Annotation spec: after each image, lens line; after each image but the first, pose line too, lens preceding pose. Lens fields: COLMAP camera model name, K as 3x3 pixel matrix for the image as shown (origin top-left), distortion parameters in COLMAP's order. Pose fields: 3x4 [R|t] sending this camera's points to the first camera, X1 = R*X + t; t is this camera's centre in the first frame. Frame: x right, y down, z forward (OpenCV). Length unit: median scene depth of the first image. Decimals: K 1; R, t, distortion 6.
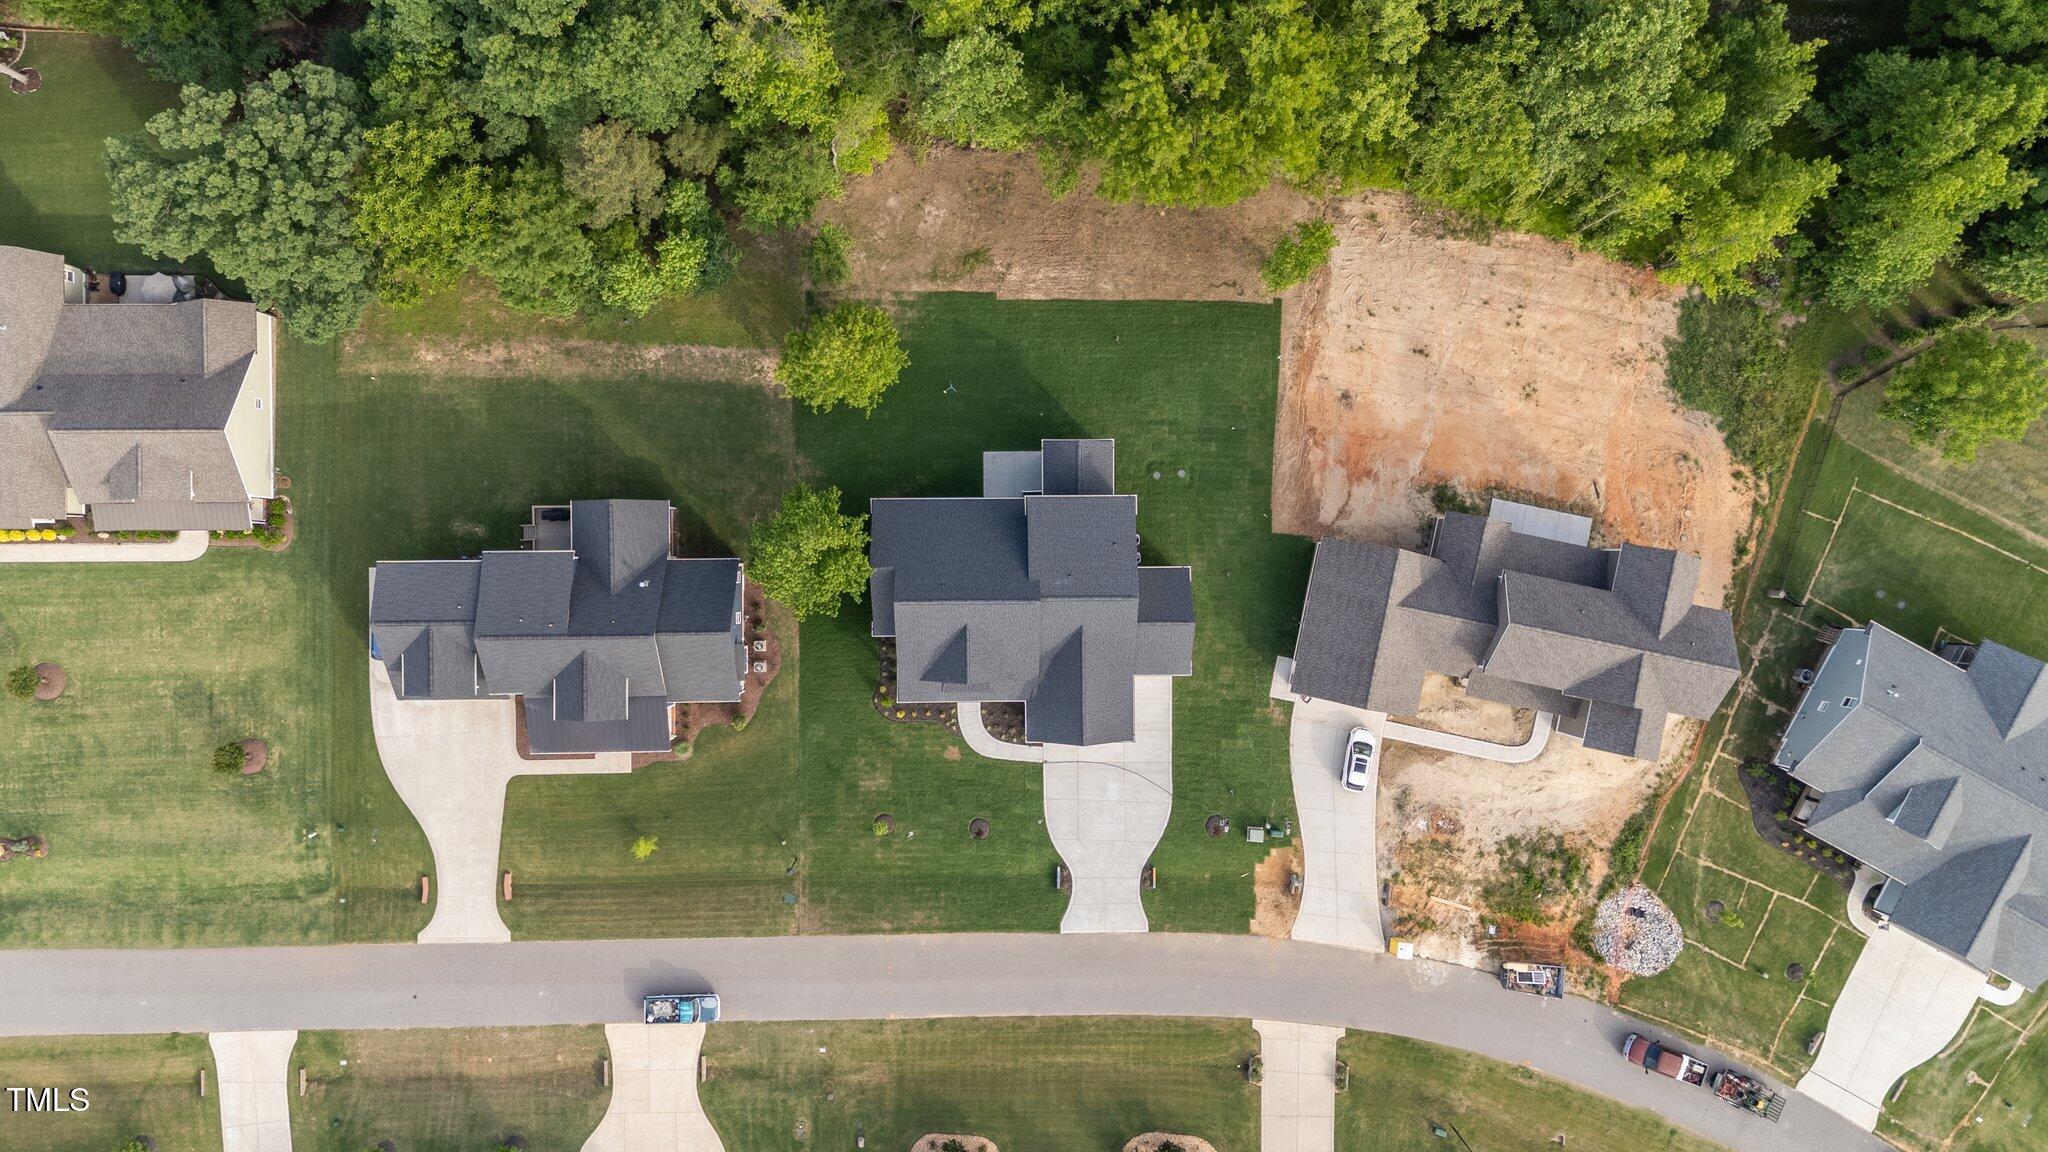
lens RADIAL K [[1505.1, 0, 1017.7], [0, 1505.1, 571.4], [0, 0, 1]] dist [0.074483, -0.075655]
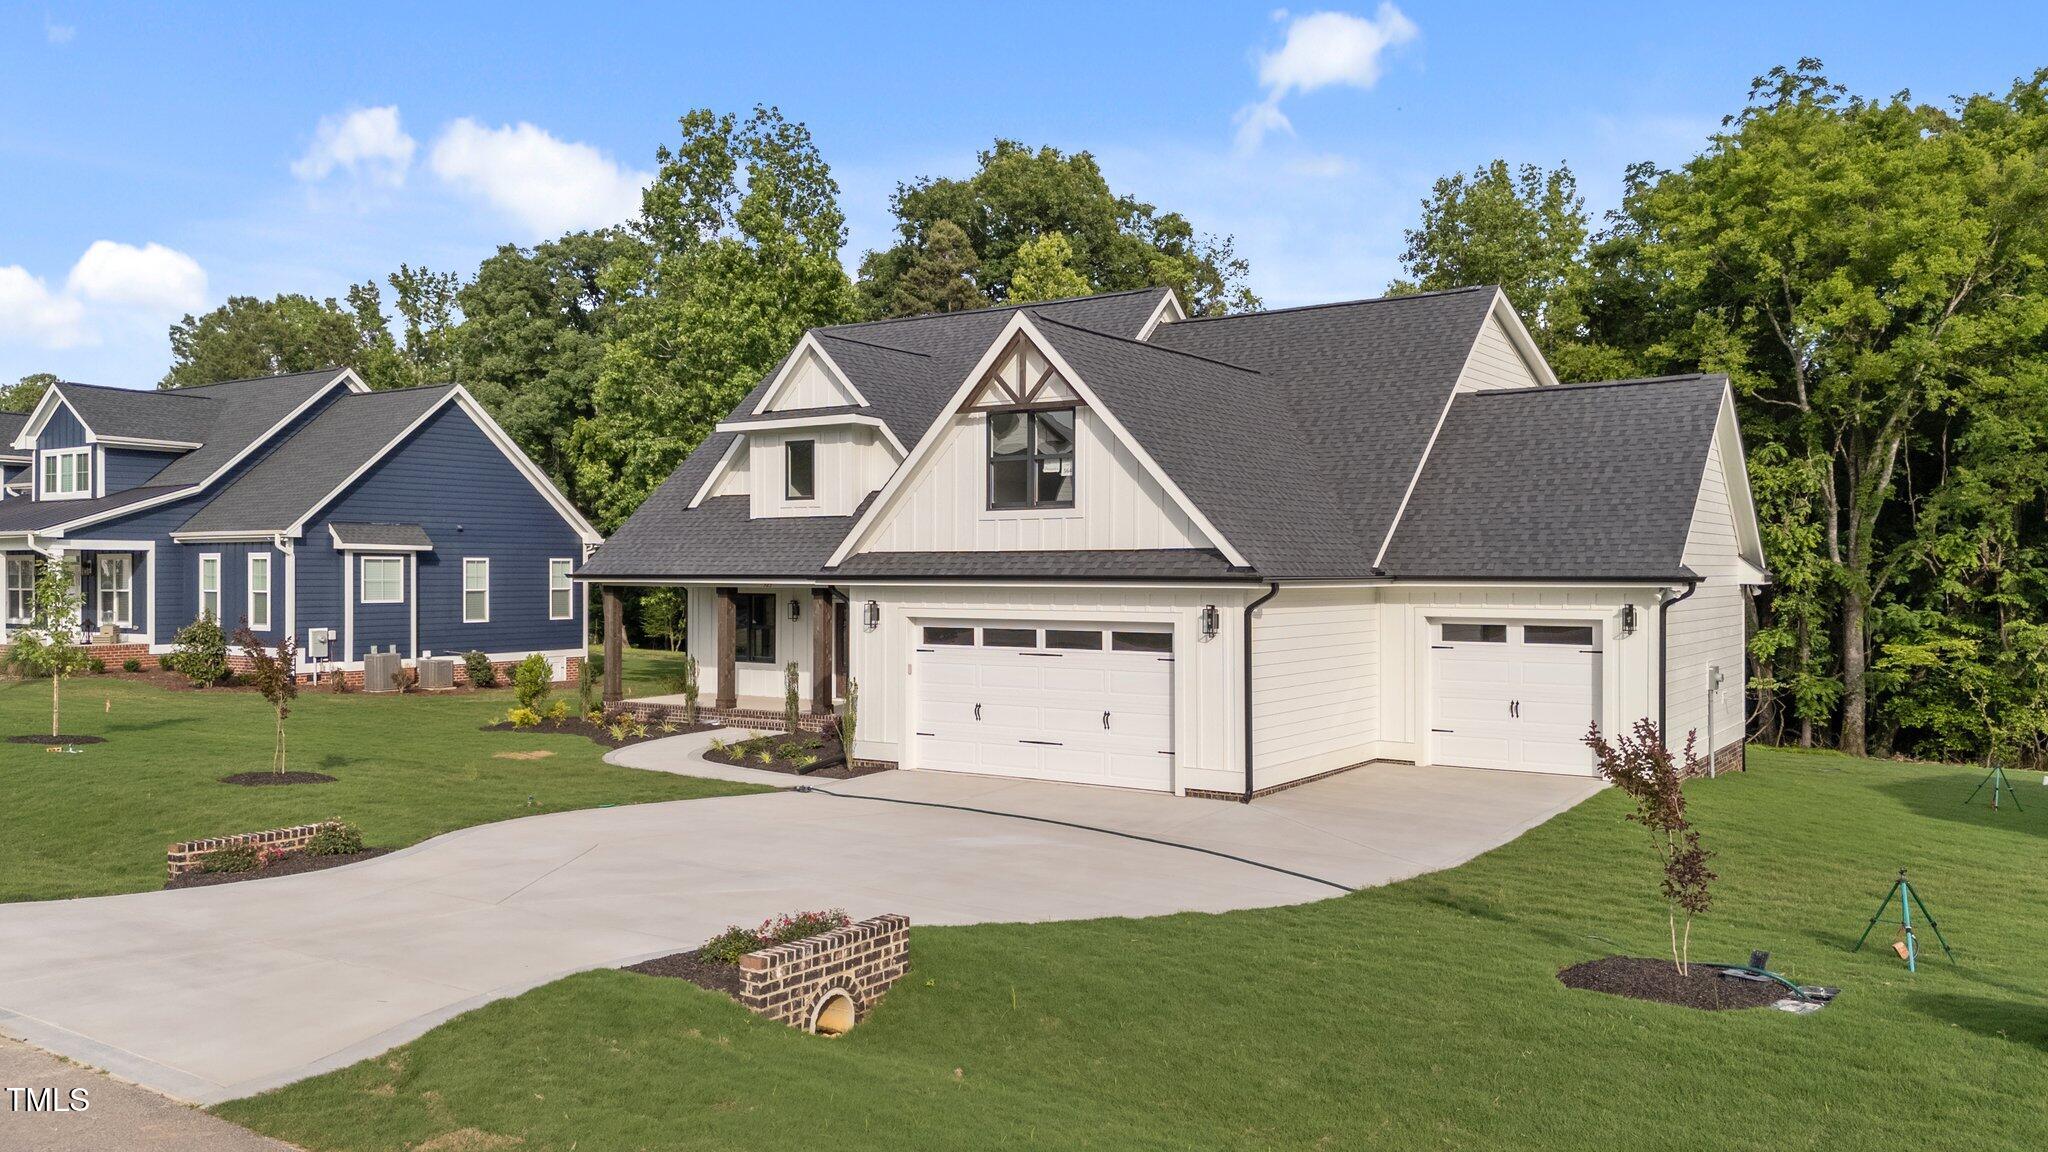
lens RADIAL K [[1531.6, 0, 1020.4], [0, 1531.6, 571.7], [0, 0, 1]] dist [0.066406, -0.063090]
pose [[0.824192, -0.024190, -0.565794, 0.153651], [-0.565952, 0.000355, -0.824438, 0.273138], [0.020144, 0.999707, -0.013398, 0.977005]]
